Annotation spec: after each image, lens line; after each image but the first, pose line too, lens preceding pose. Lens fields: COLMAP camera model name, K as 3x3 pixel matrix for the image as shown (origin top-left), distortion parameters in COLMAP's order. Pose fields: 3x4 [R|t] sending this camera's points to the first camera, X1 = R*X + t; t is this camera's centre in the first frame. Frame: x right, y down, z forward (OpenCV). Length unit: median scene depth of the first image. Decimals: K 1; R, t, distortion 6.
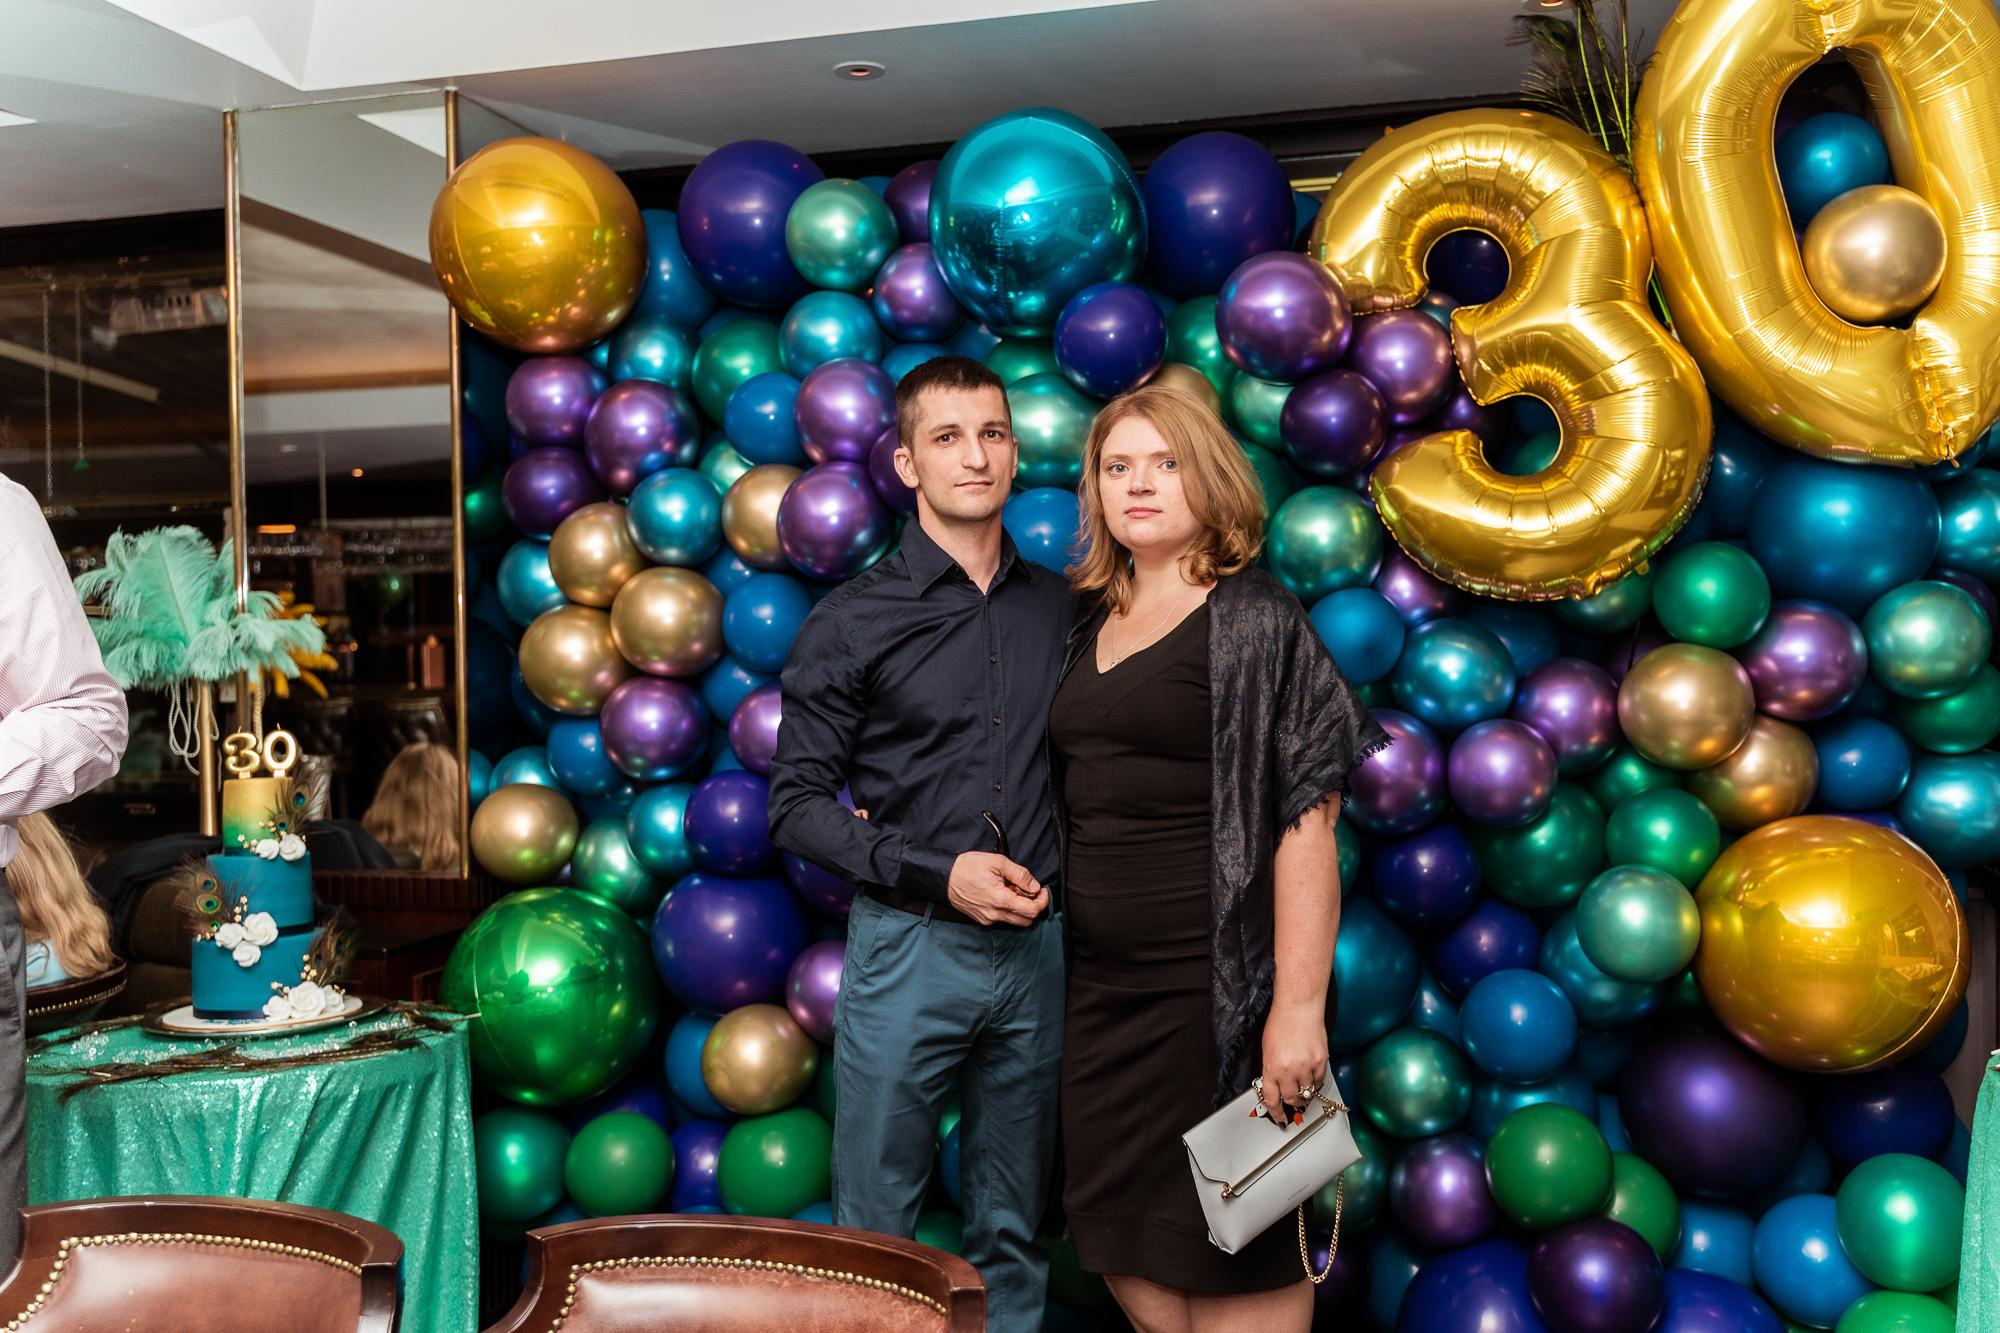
lens RADIAL K [[1766.1, 0, 1032.0], [0, 1766.1, 675.8], [0, 0, 1]] dist [0.003062, 0.002191]
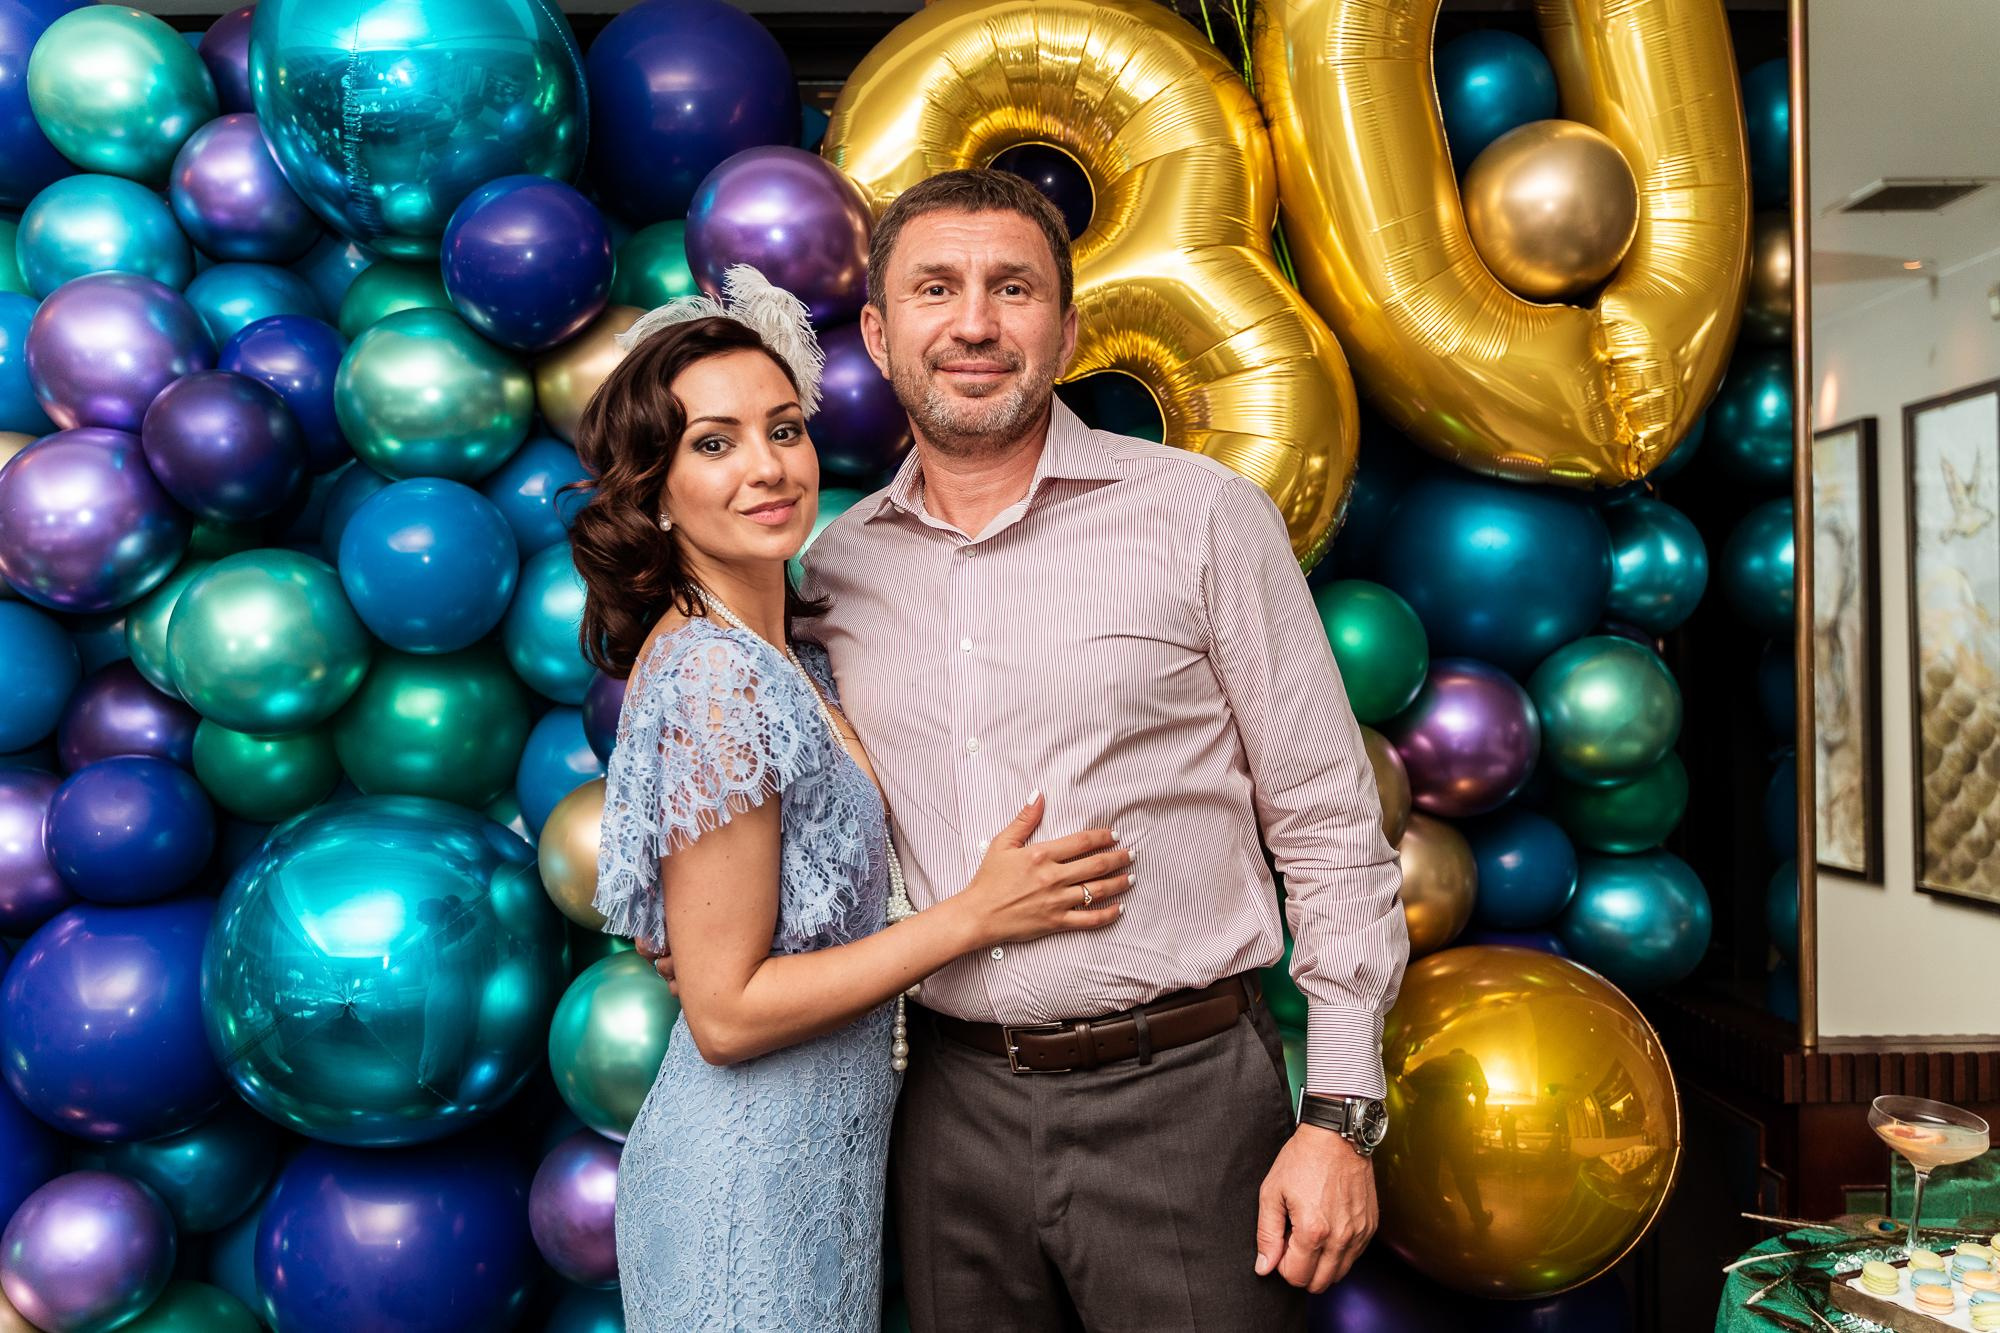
lens RADIAL K [[1486.7, 0, 956.5], [0, 1486.7, 676.1], [0, 0, 1]] dist [-0.000798, 0.001647]
pose [[0.967998, 0.005256, 0.250903, 0.062598], [-0.001493, 0.999884, -0.015186, -0.024720], [-0.250953, 0.014326, 0.967893, 0.424366]]
